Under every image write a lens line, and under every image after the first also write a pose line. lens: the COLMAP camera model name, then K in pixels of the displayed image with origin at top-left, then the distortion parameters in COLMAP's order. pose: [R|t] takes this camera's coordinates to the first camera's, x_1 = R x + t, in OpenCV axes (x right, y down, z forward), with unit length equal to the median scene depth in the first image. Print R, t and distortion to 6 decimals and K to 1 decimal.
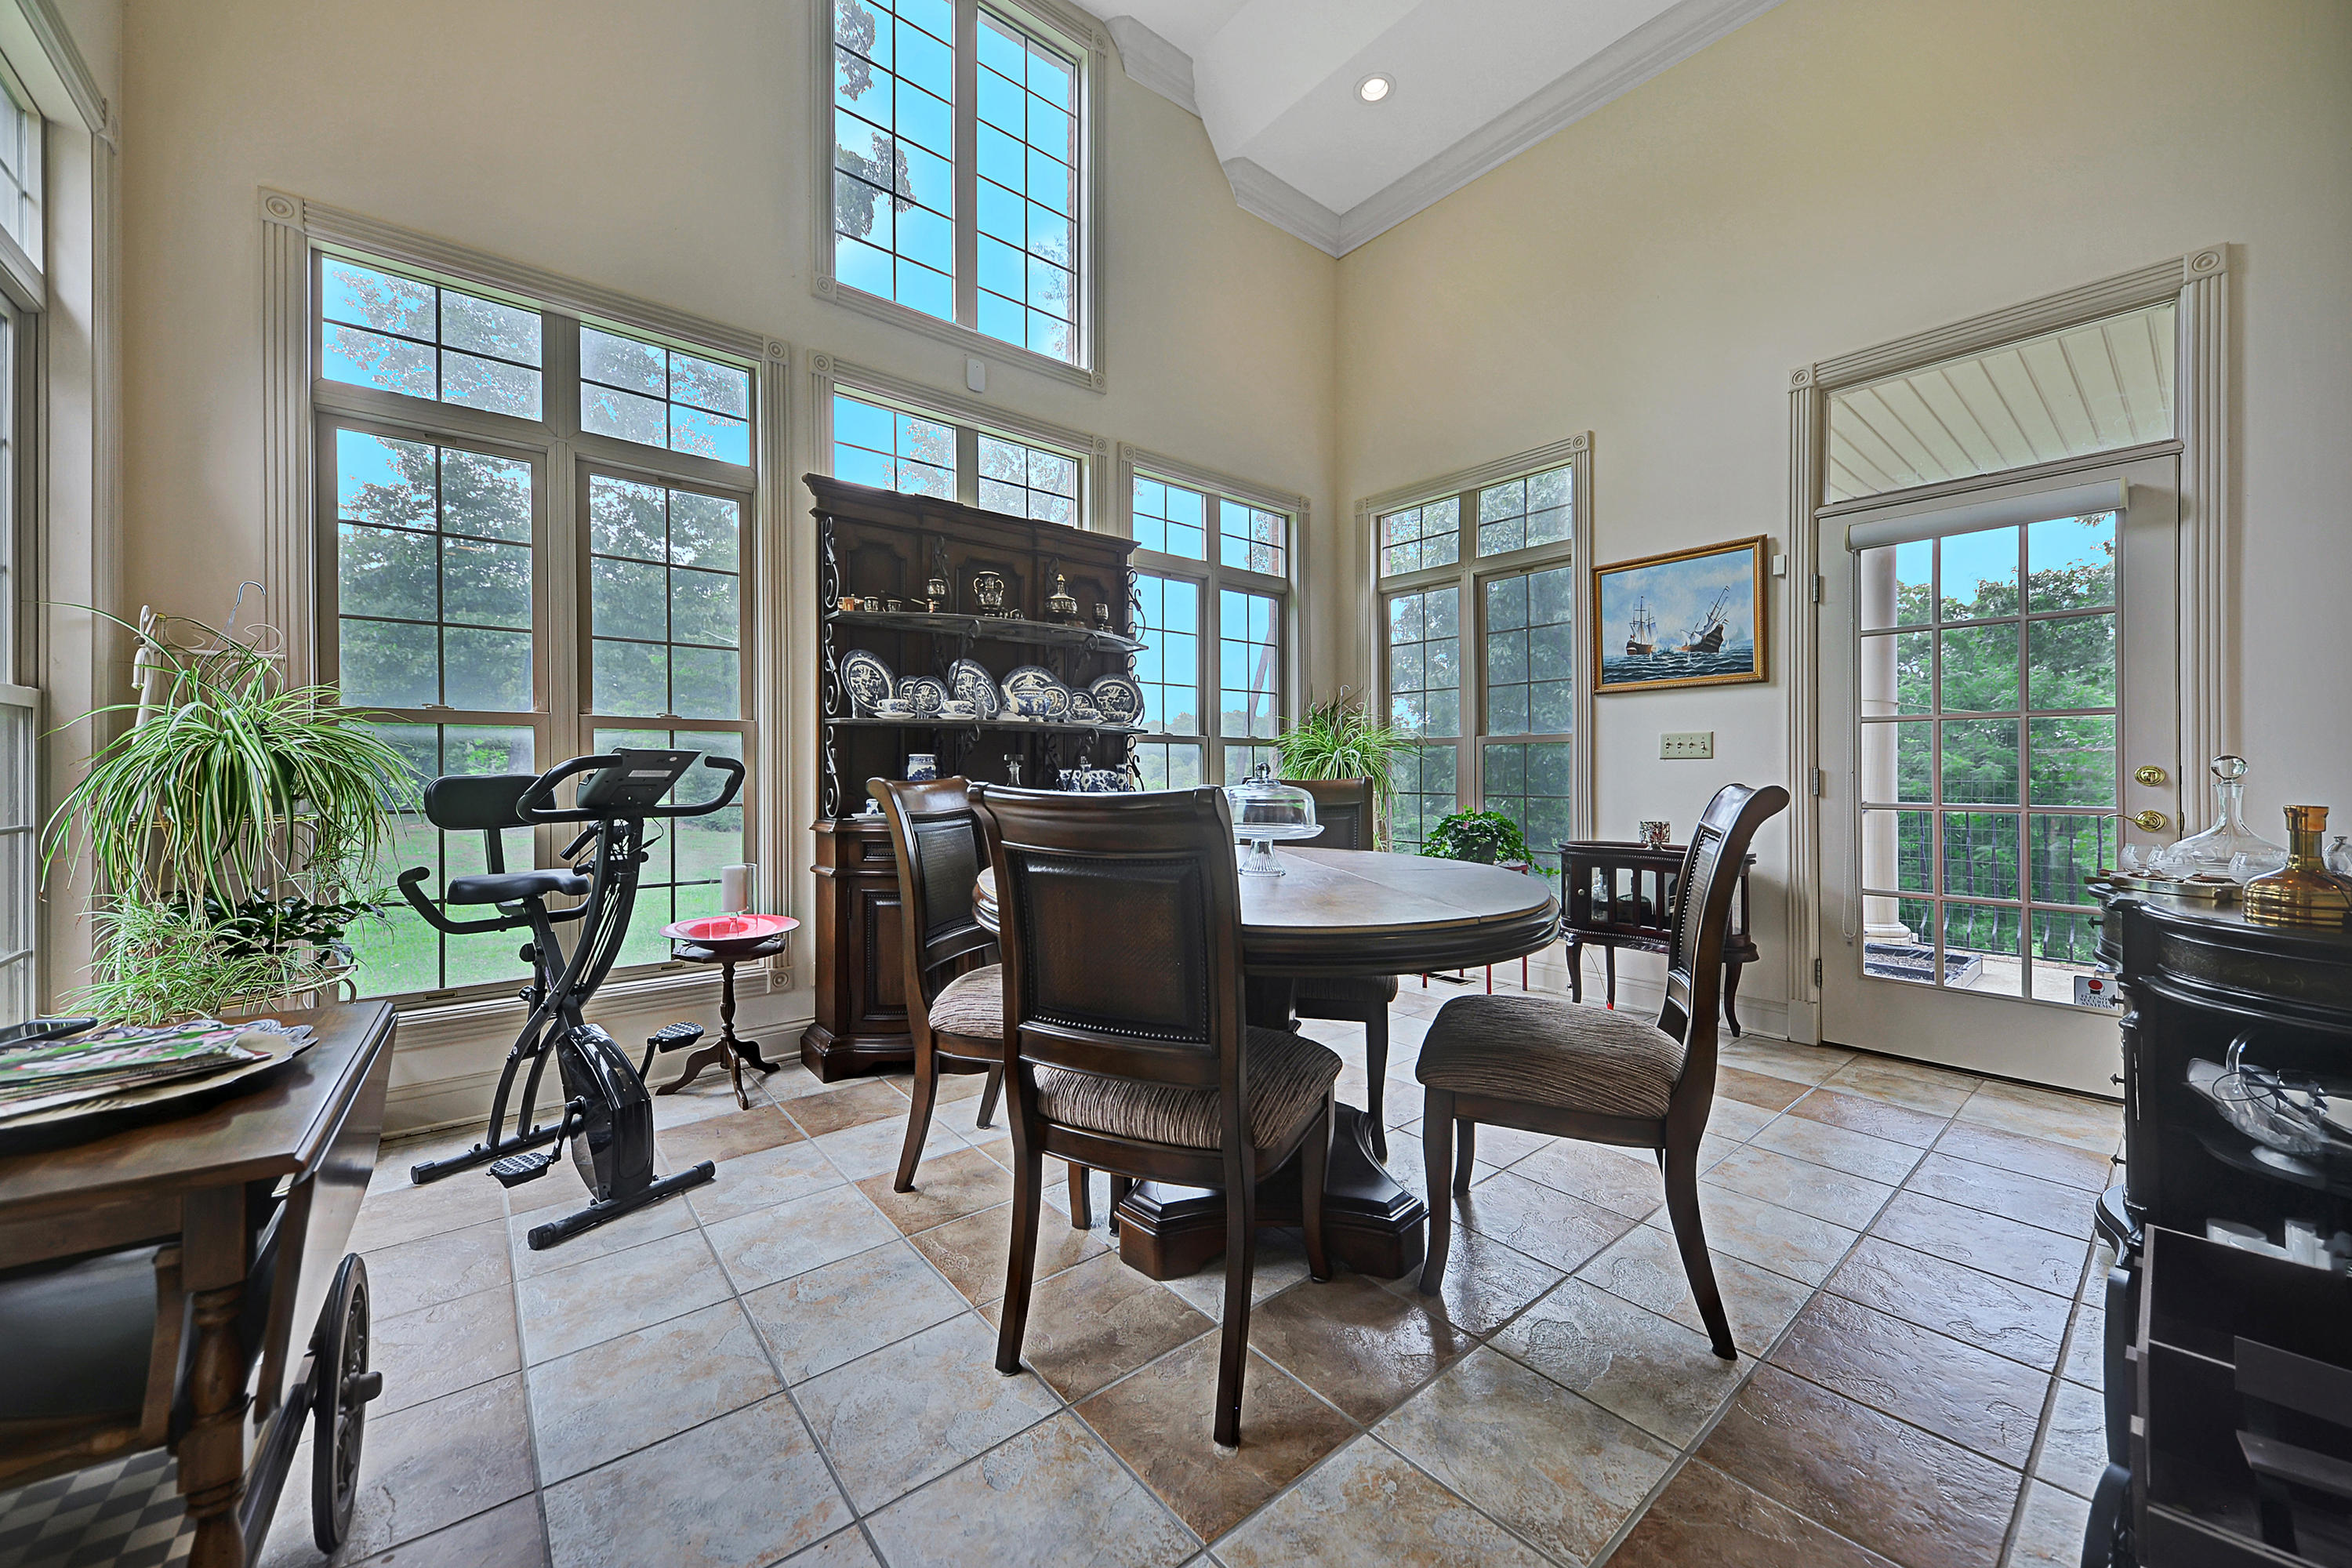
lens RADIAL K [[866.7, 0, 1191.2], [0, 866.7, 770.7], [0, 0, 1]] dist [0.009698, -0.000027]
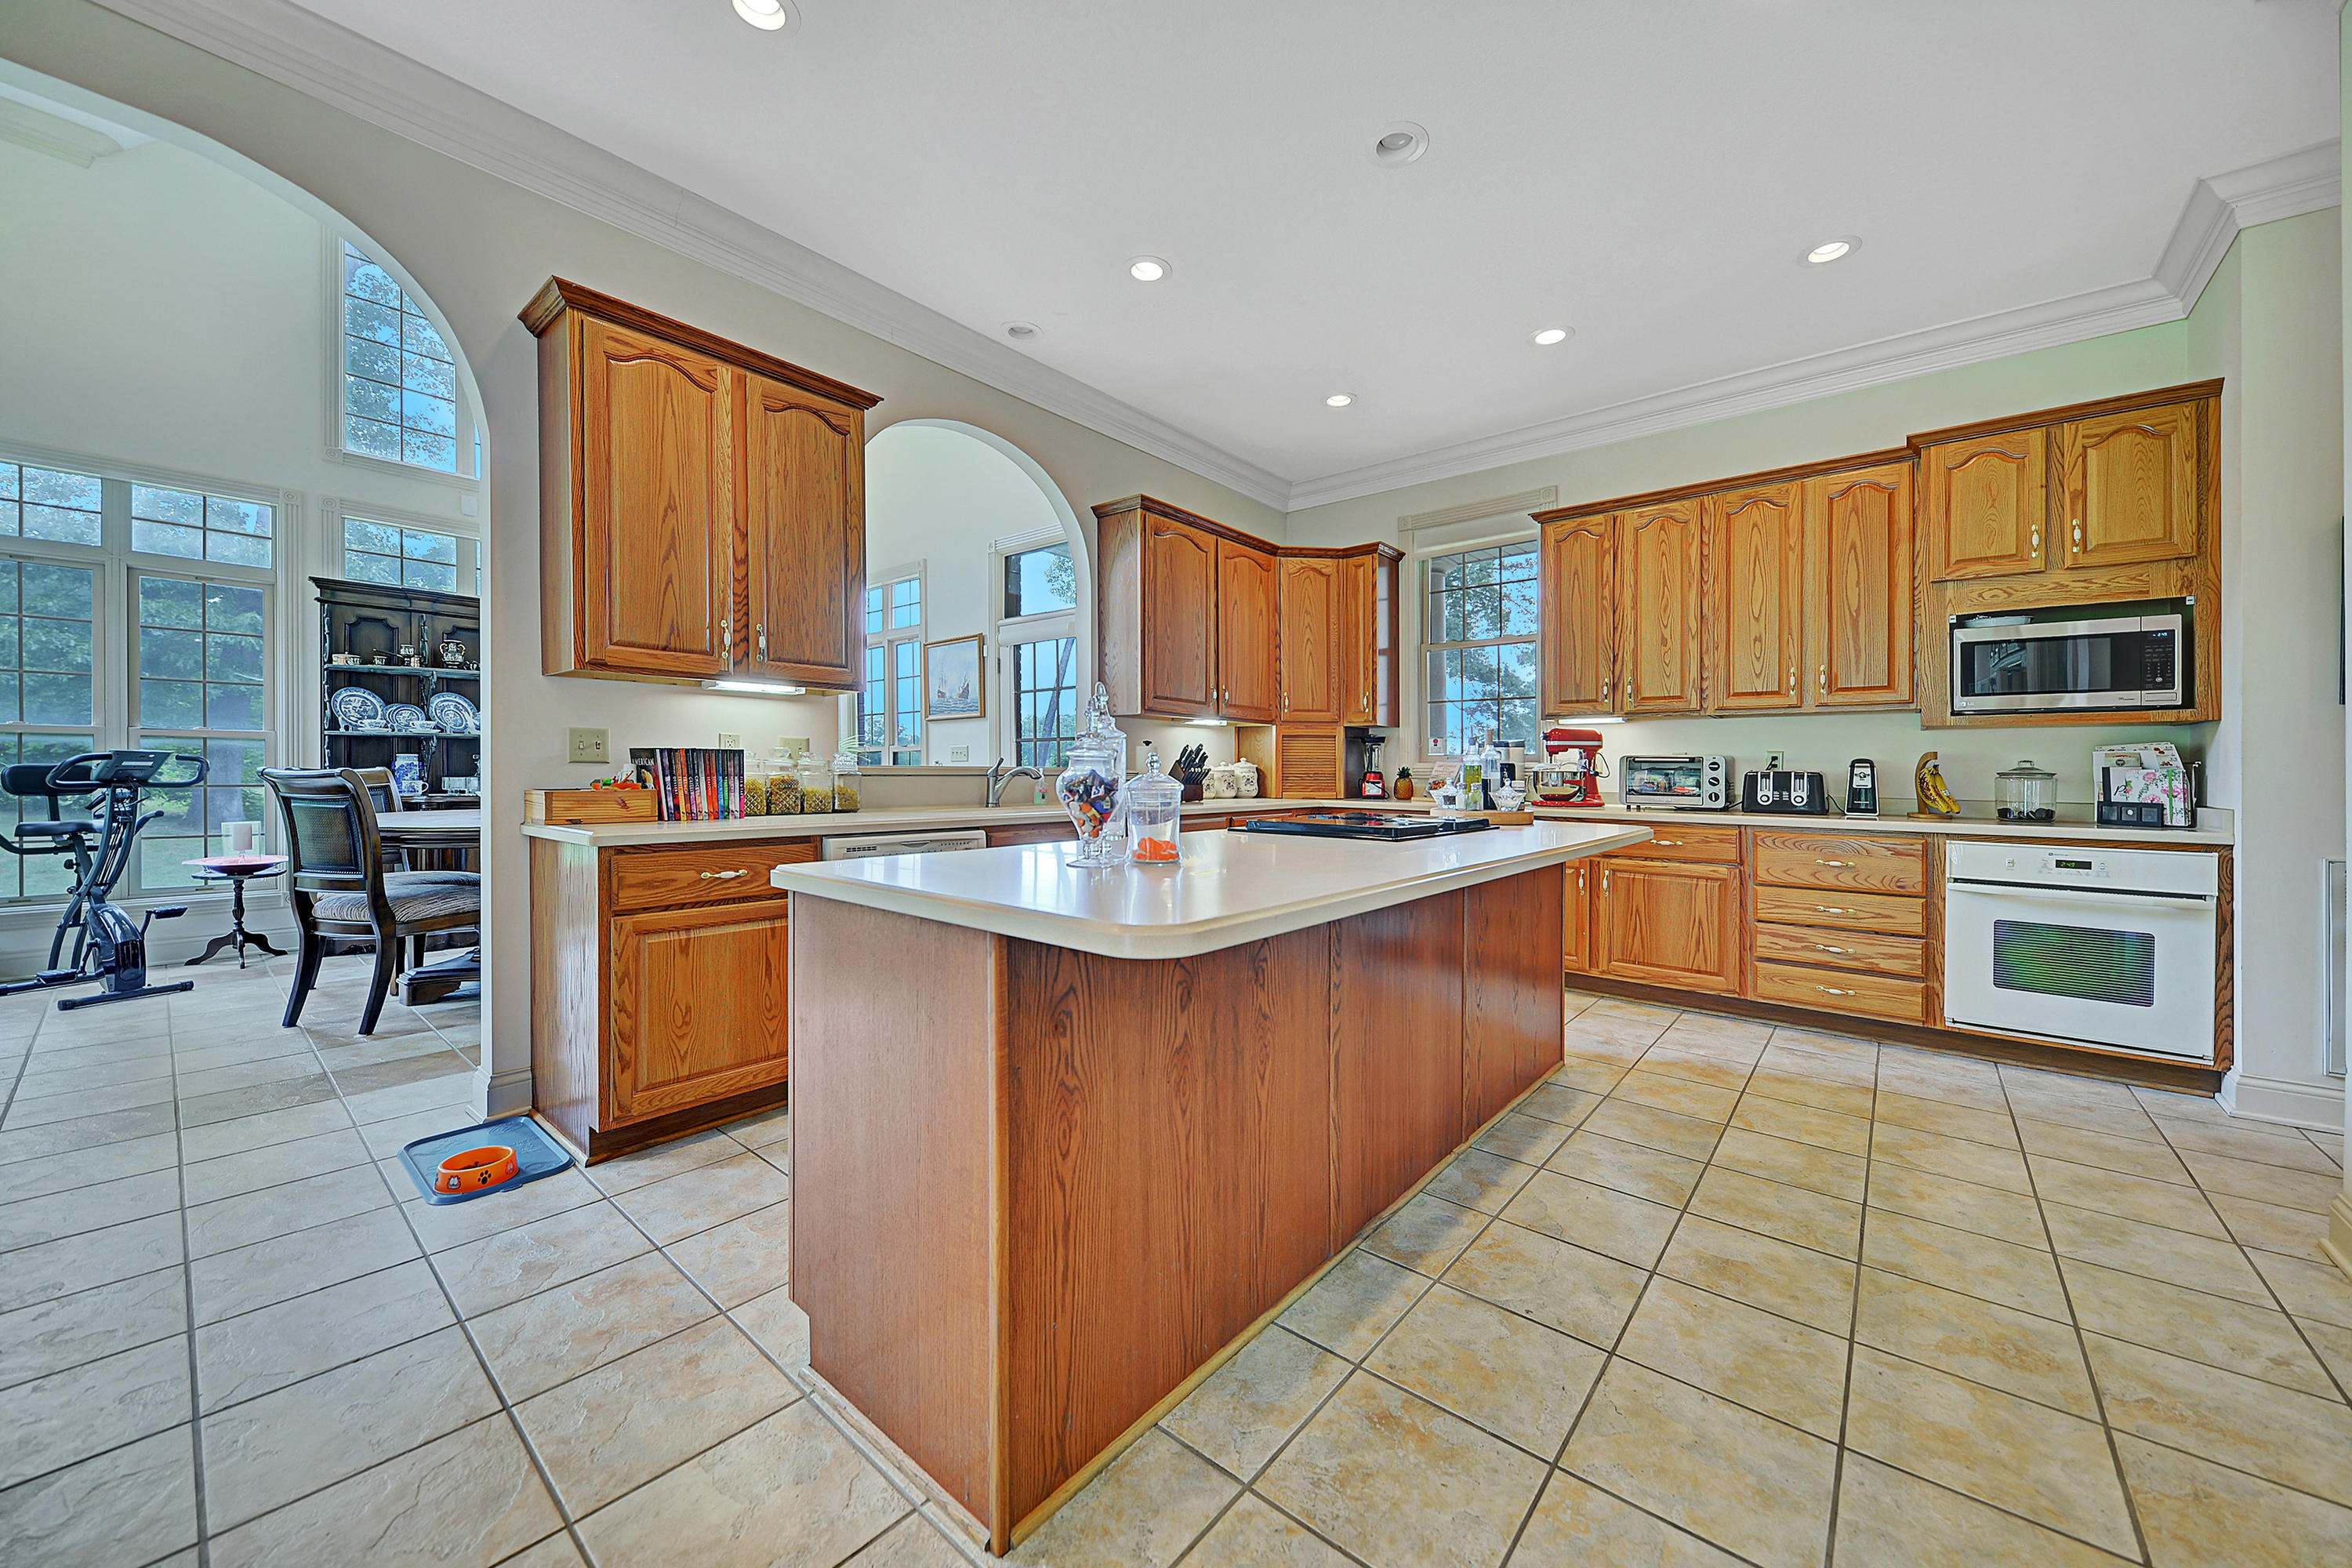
lens RADIAL K [[866.7, 0, 1155.7], [0, 866.7, 765.6], [0, 0, 1]] dist [0.009698, -0.000027]
pose [[0.985559, 0.012790, 0.168848, 0.864800], [-0.012944, 0.999916, -0.000190, -0.018230], [-0.168836, -0.001998, 0.985642, -0.885795]]
